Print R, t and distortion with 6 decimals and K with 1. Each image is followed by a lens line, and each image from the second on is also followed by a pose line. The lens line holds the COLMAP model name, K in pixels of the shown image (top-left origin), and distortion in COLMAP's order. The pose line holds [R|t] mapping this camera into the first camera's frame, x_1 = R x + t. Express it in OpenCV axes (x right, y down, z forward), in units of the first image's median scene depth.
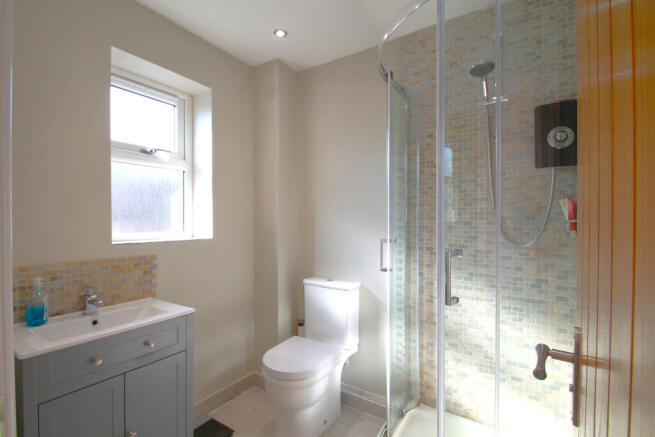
lens RADIAL K [[311.0, 0, 321.9], [0, 311.0, 219.4], [0, 0, 1]] dist [0.005382, -0.000918]
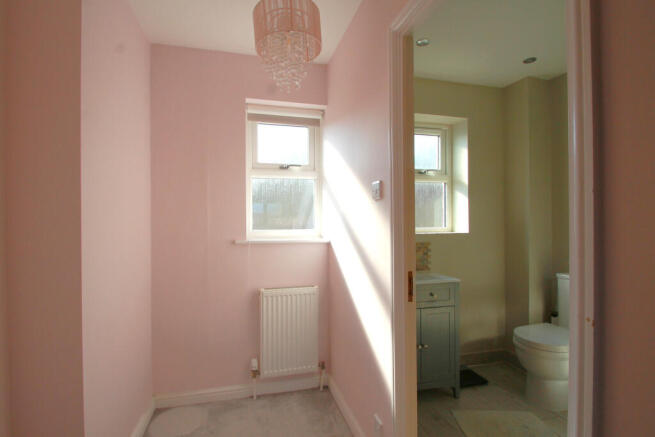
lens RADIAL K [[311.0, 0, 321.9], [0, 311.0, 219.4], [0, 0, 1]] dist [0.005382, -0.000918]
pose [[0.738661, -0.001653, -0.674075, 0.075060], [0.009523, 0.999923, 0.007984, -0.011624], [0.674009, -0.012317, 0.738620, -0.378538]]
